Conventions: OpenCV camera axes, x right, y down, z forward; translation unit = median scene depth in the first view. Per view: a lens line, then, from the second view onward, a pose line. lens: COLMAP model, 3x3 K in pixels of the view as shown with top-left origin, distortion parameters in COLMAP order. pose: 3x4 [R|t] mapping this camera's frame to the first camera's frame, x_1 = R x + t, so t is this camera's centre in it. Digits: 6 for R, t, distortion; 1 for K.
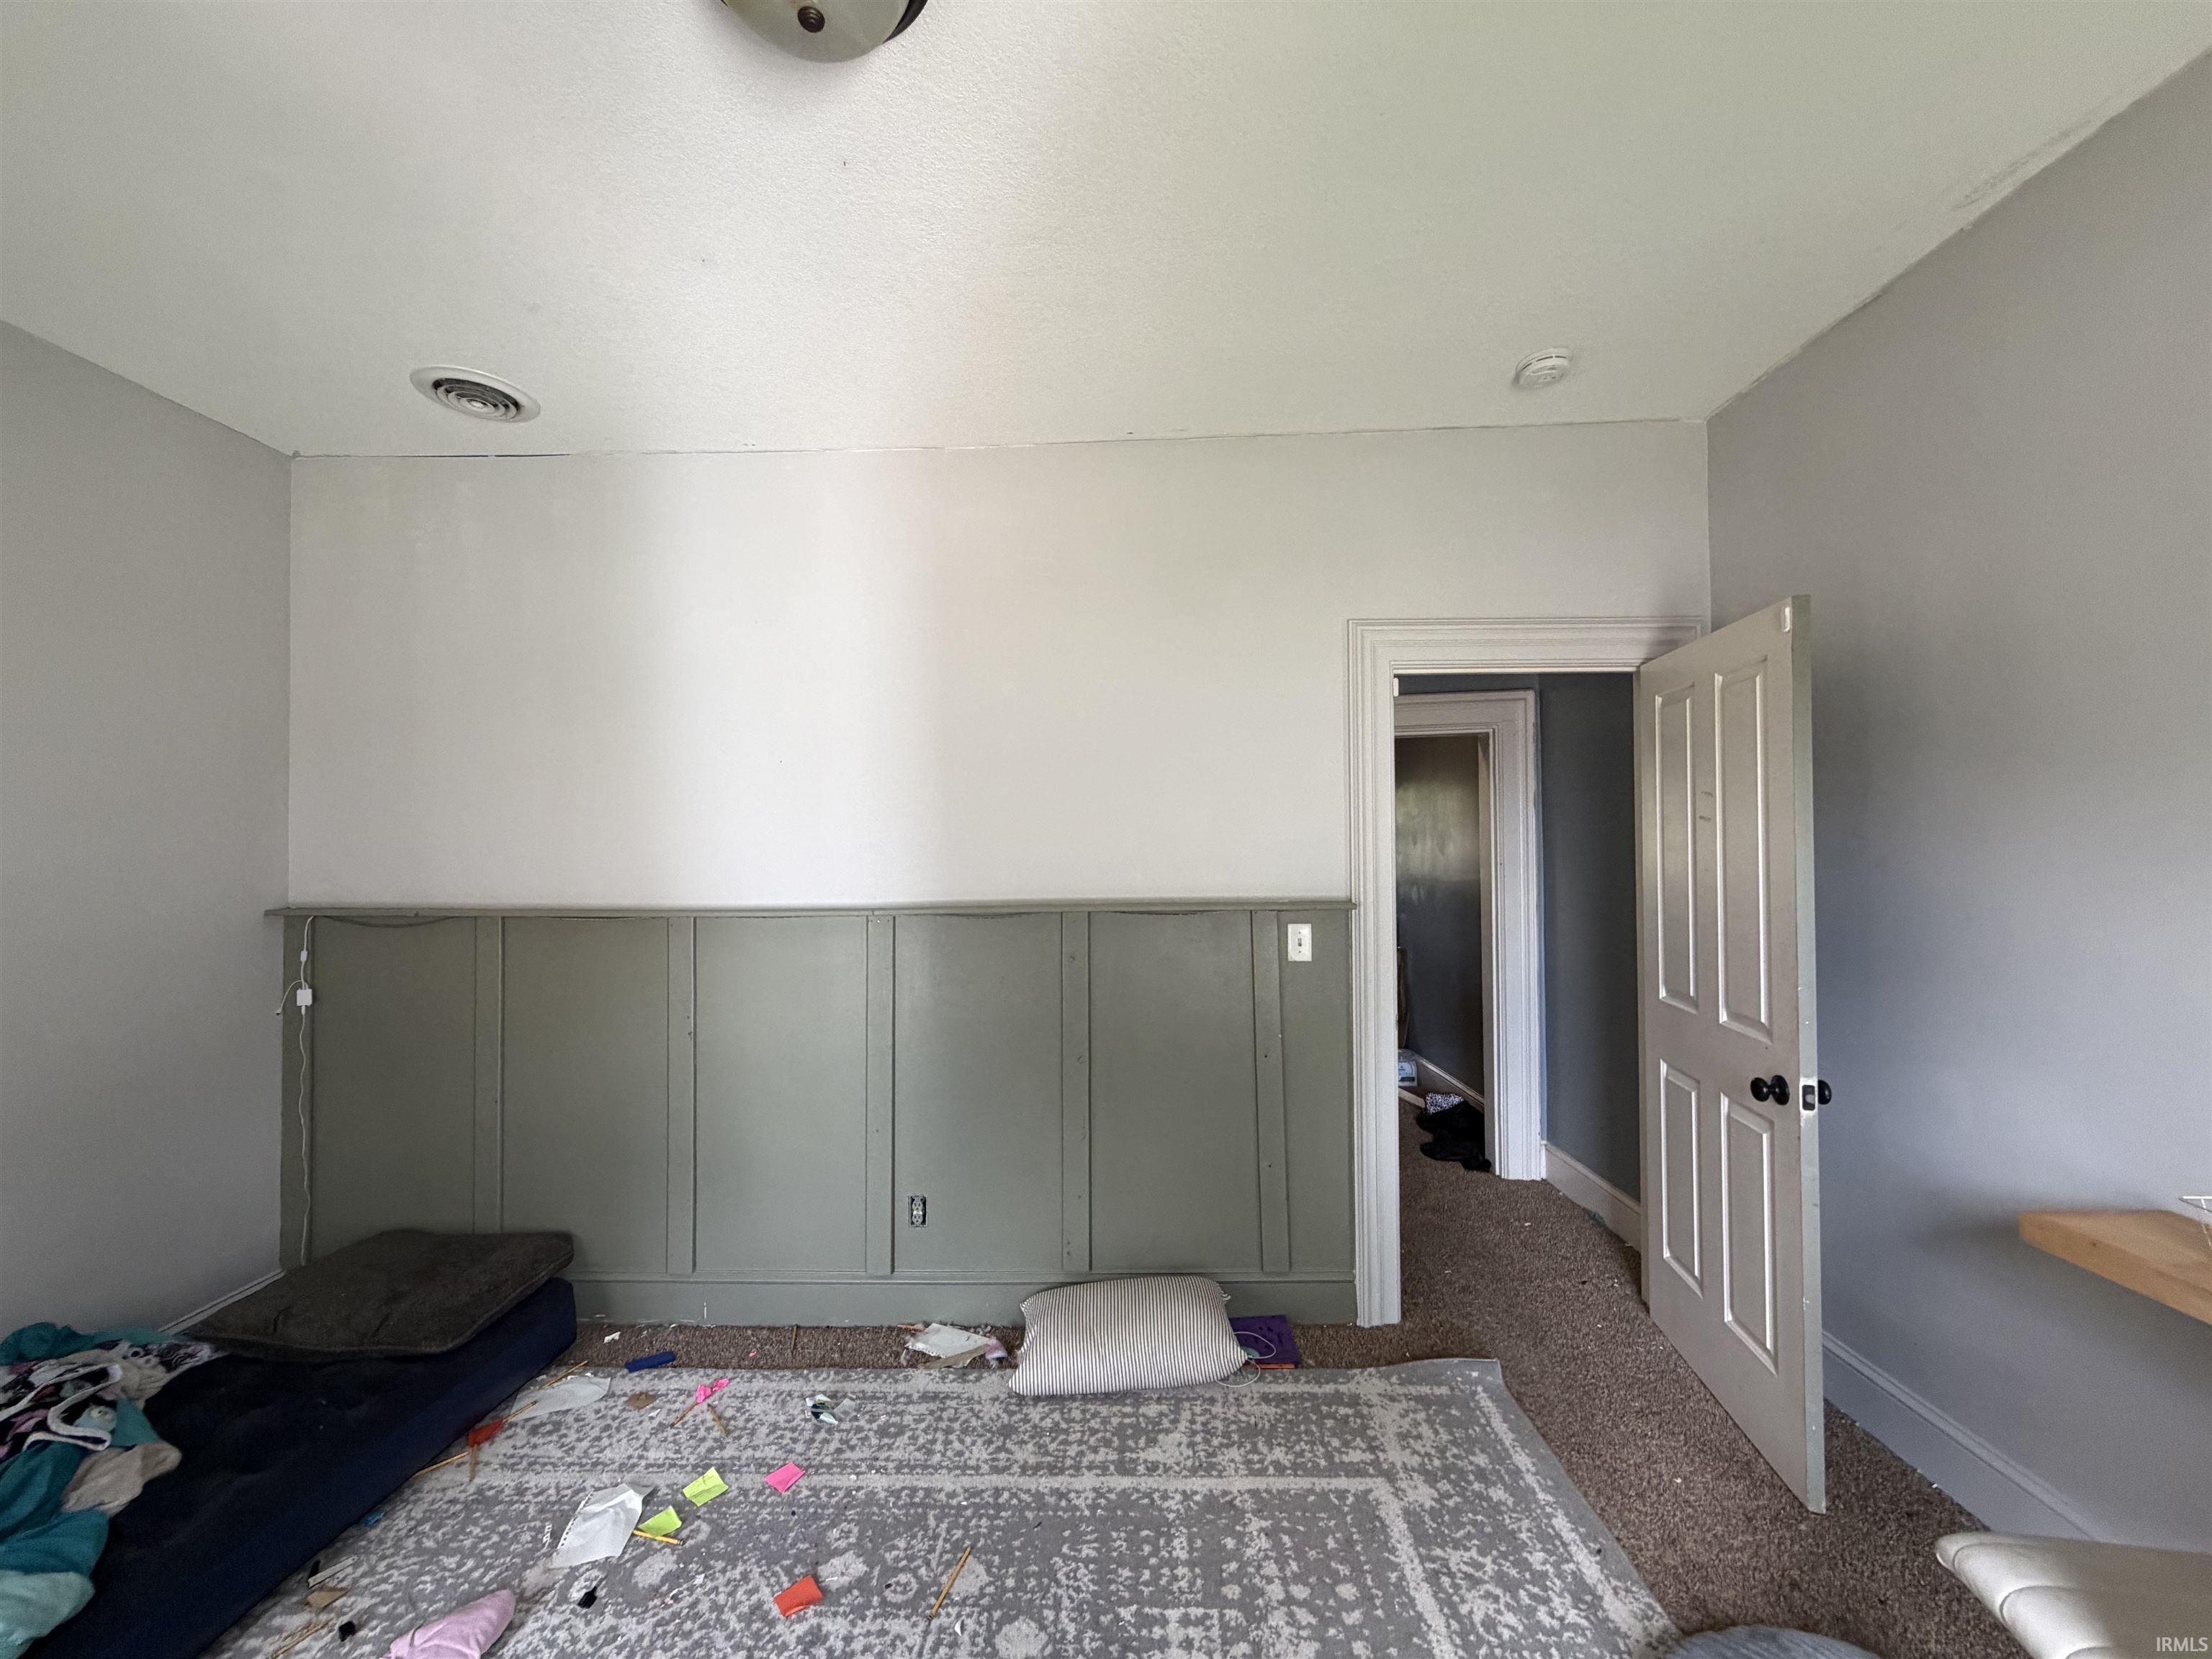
lens RADIAL K [[906.9, 0, 1098.8], [0, 906.9, 830.4], [0, 0, 1]] dist [-0.003182, 0.000824]
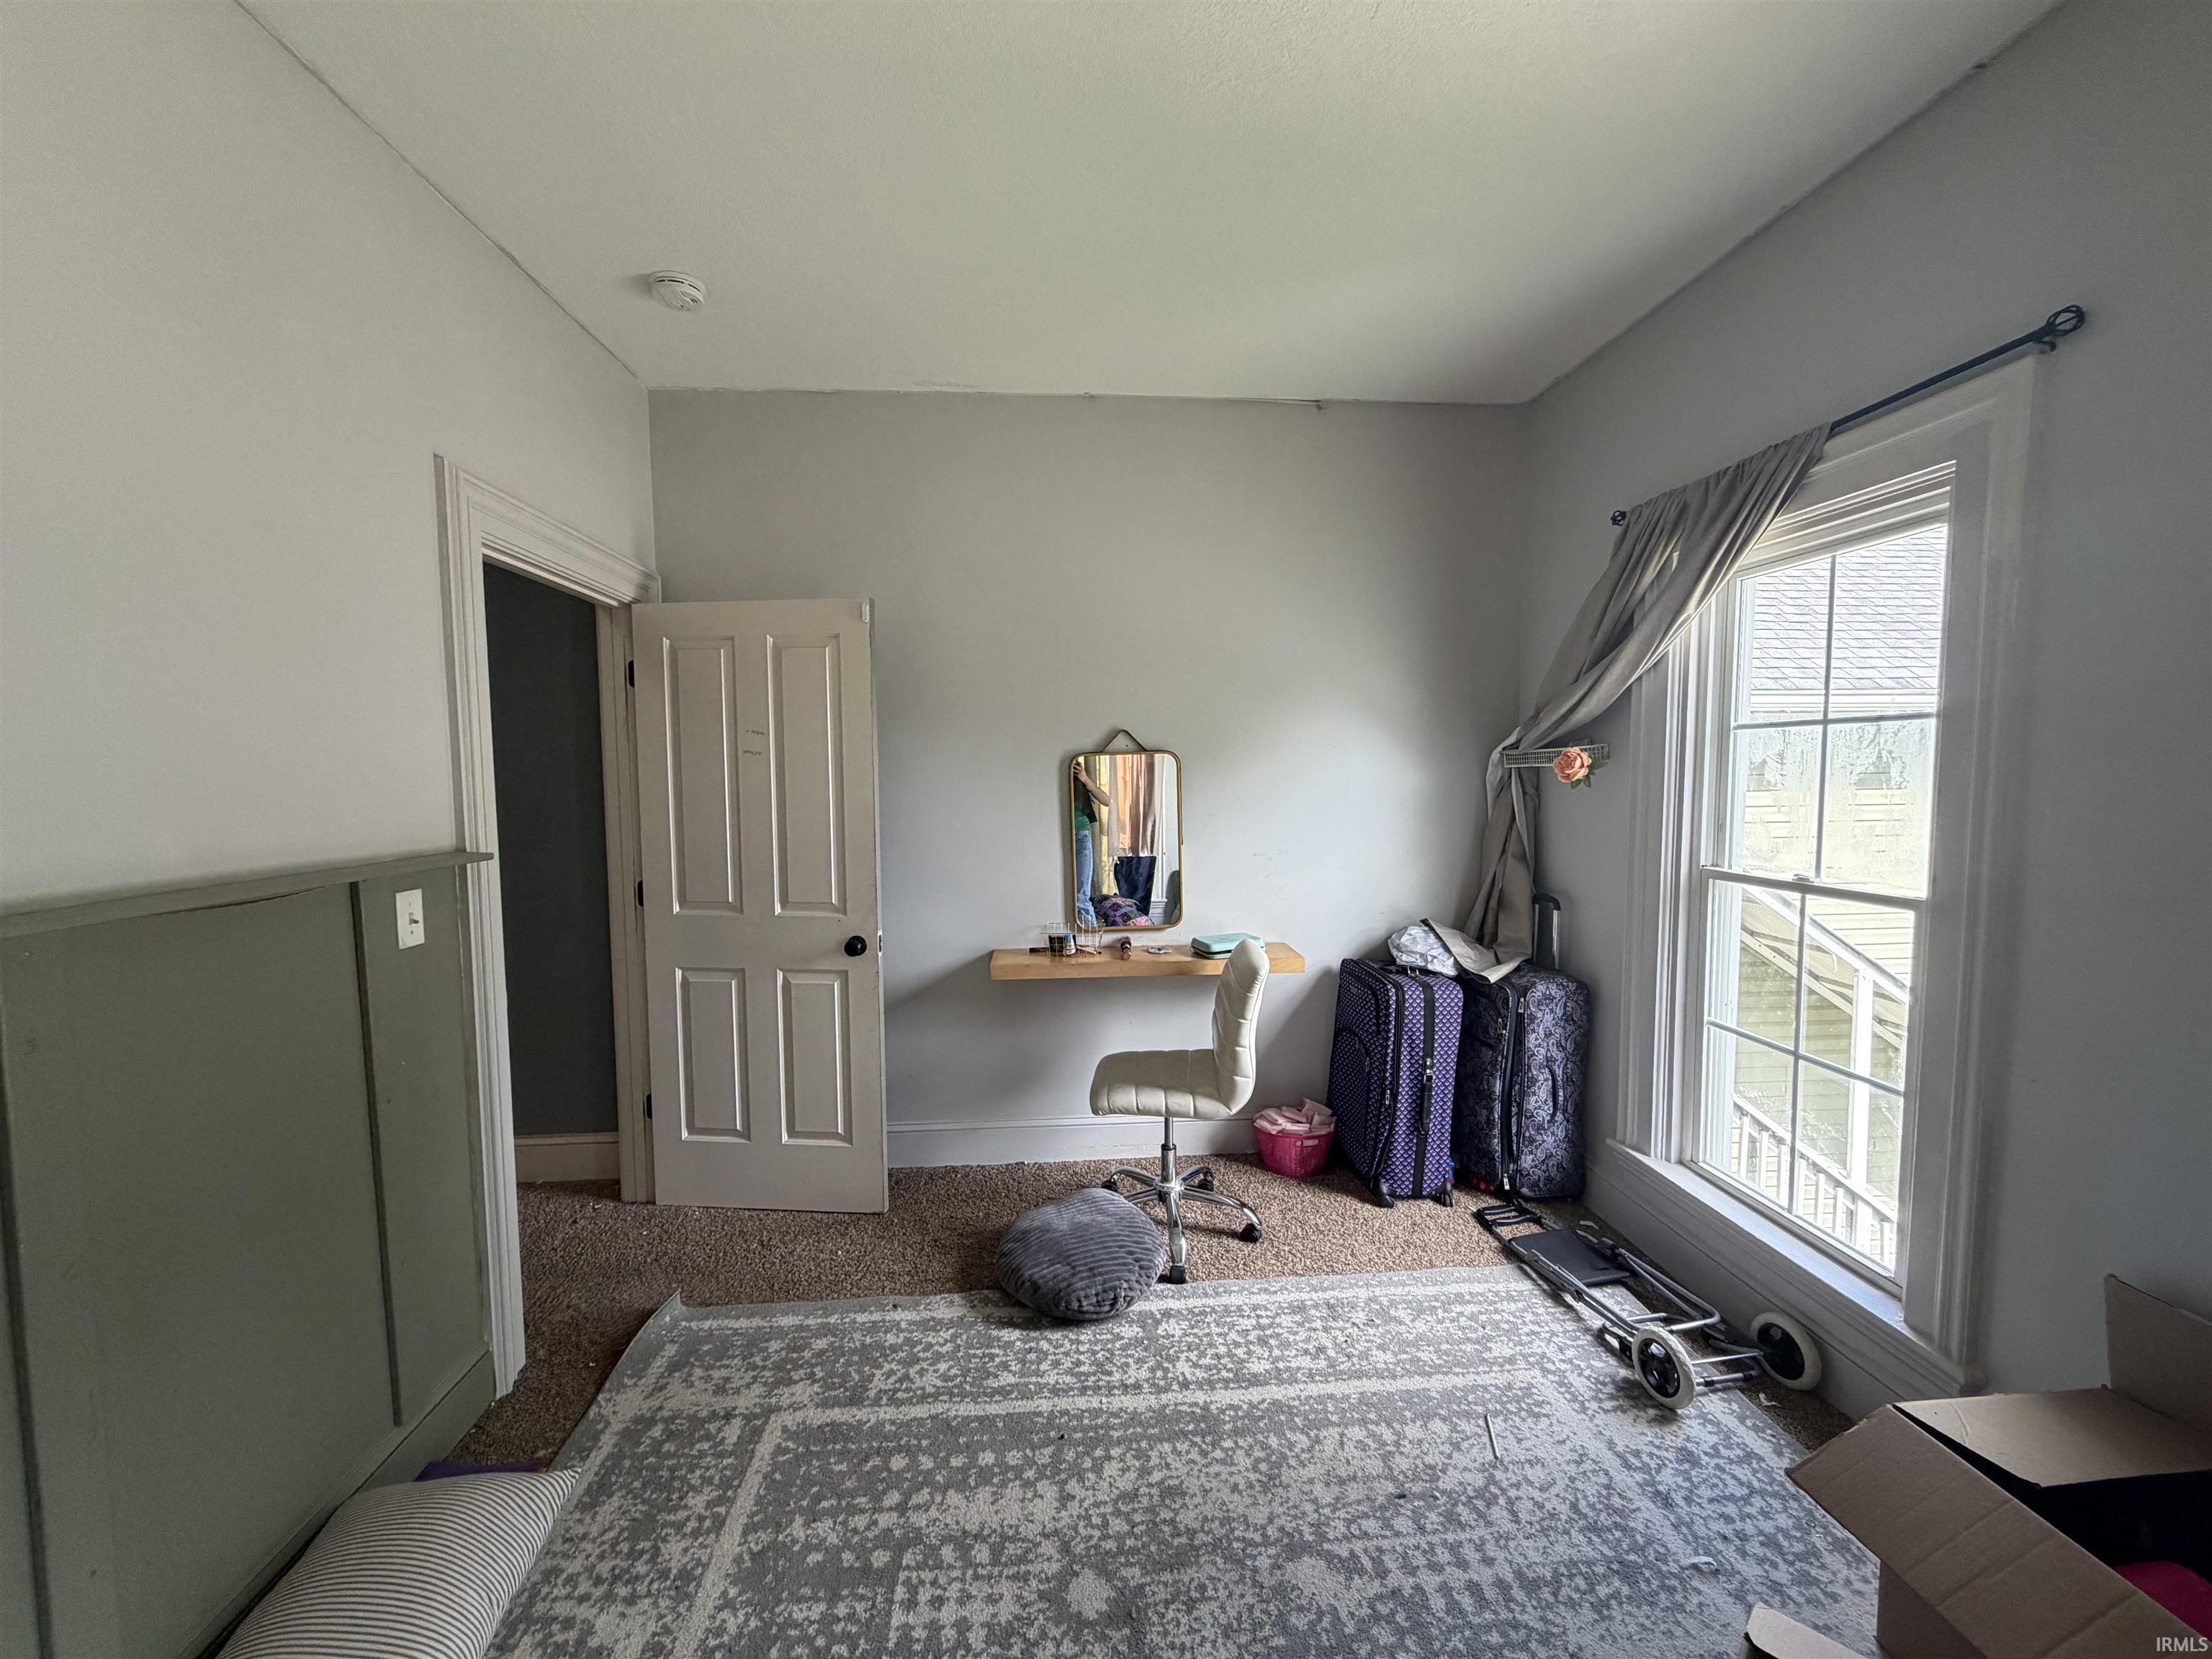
lens RADIAL K [[906.9, 0, 1095.4], [0, 906.9, 839.3], [0, 0, 1]] dist [-0.003182, 0.000824]
pose [[-0.127708, -0.061572, 0.989899, -0.650553], [-0.003569, 0.998093, 0.061621, 0.028336], [-0.991805, 0.004337, -0.127684, 0.755798]]
